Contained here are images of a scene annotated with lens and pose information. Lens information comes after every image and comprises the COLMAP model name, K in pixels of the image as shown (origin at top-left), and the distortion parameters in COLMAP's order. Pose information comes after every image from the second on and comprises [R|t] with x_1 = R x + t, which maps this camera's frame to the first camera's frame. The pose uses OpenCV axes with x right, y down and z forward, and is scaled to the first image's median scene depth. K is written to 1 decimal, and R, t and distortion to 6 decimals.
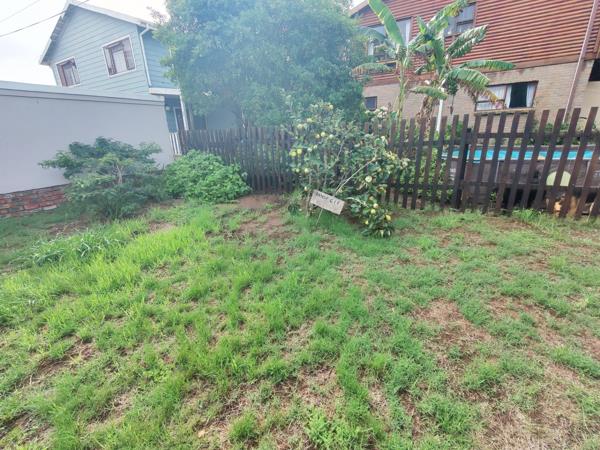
lens RADIAL K [[273.8, 0, 297.7], [0, 273.8, 224.2], [0, 0, 1]] dist [0.000817, -0.001632]
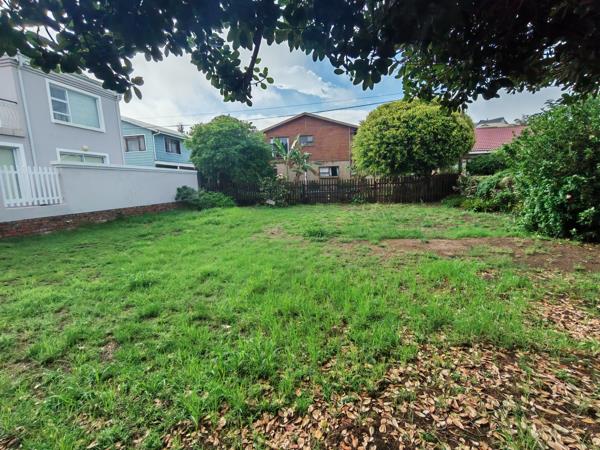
lens RADIAL K [[273.8, 0, 299.4], [0, 273.8, 225.6], [0, 0, 1]] dist [0.000817, -0.001632]
pose [[0.937383, -0.044689, 0.345421, -0.367211], [0.107175, 0.980625, -0.163976, 0.392327], [-0.331401, 0.190729, 0.924011, -1.116808]]
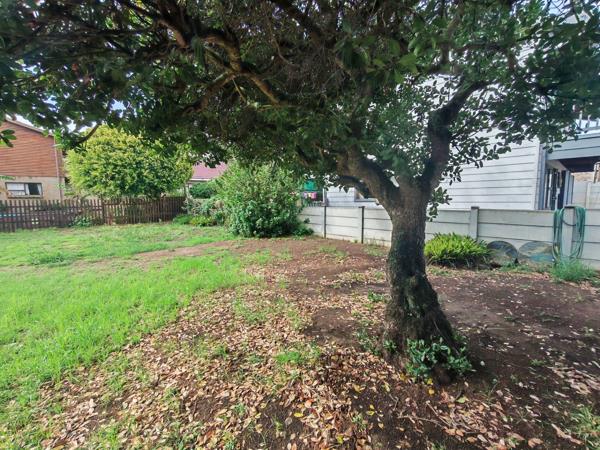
lens RADIAL K [[273.8, 0, 297.6], [0, 273.8, 225.7], [0, 0, 1]] dist [0.000817, -0.001632]
pose [[0.284715, -0.062894, 0.956547, -0.543353], [0.309953, 0.950285, -0.029774, 0.426967], [-0.907120, 0.304962, 0.290055, -1.215132]]
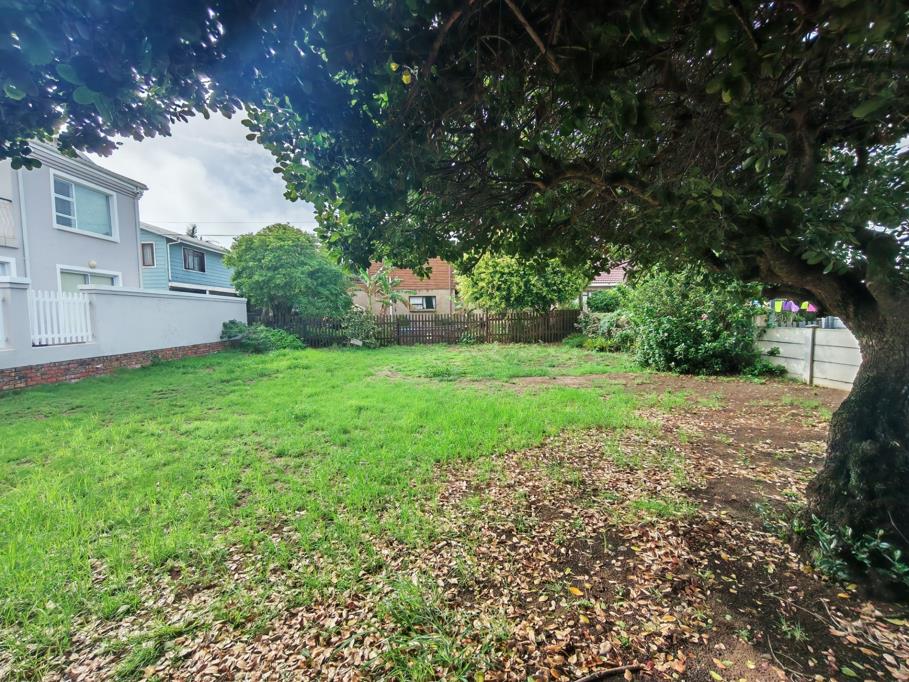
lens RADIAL K [[414.9, 0, 453.4], [0, 414.9, 342.1], [0, 0, 1]] dist [0.000817, -0.001632]
pose [[0.836027, -0.011282, 0.548572, -0.621340], [0.160151, 0.961270, -0.224302, 0.460071], [-0.524795, 0.275377, 0.805455, -1.319930]]
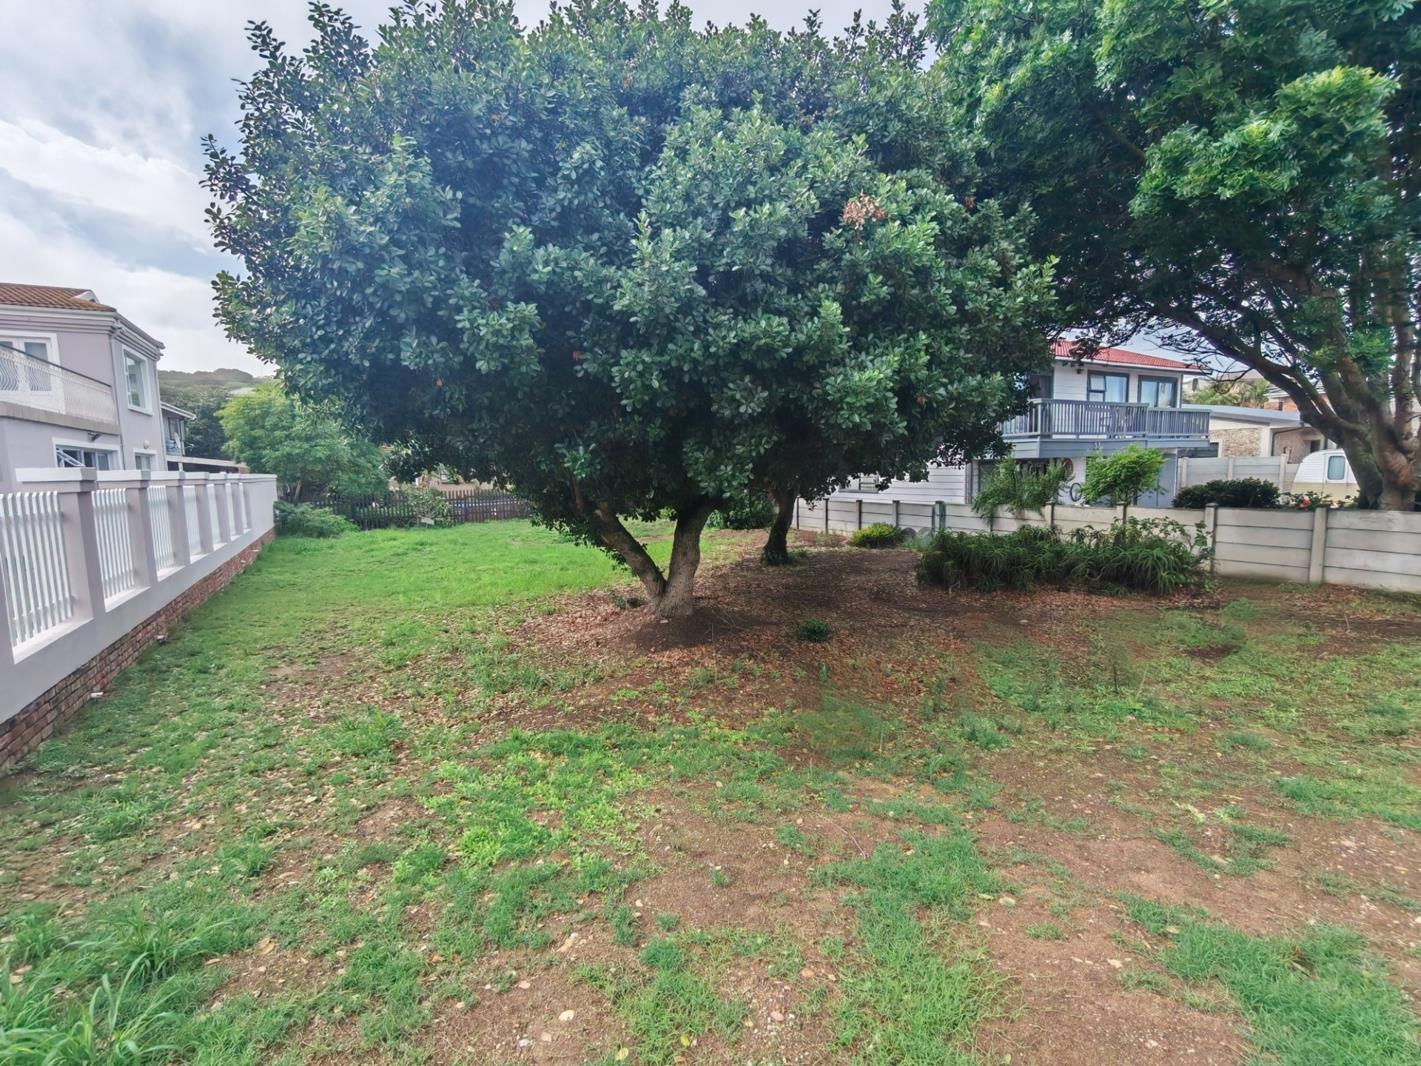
lens RADIAL K [[648.5, 0, 703.4], [0, 648.5, 536.2], [0, 0, 1]] dist [0.000817, -0.001632]
pose [[0.514243, -0.066164, 0.855089, -1.701905], [0.279757, 0.955427, -0.094315, 0.613742], [-0.810735, 0.287718, 0.509831, -1.894128]]
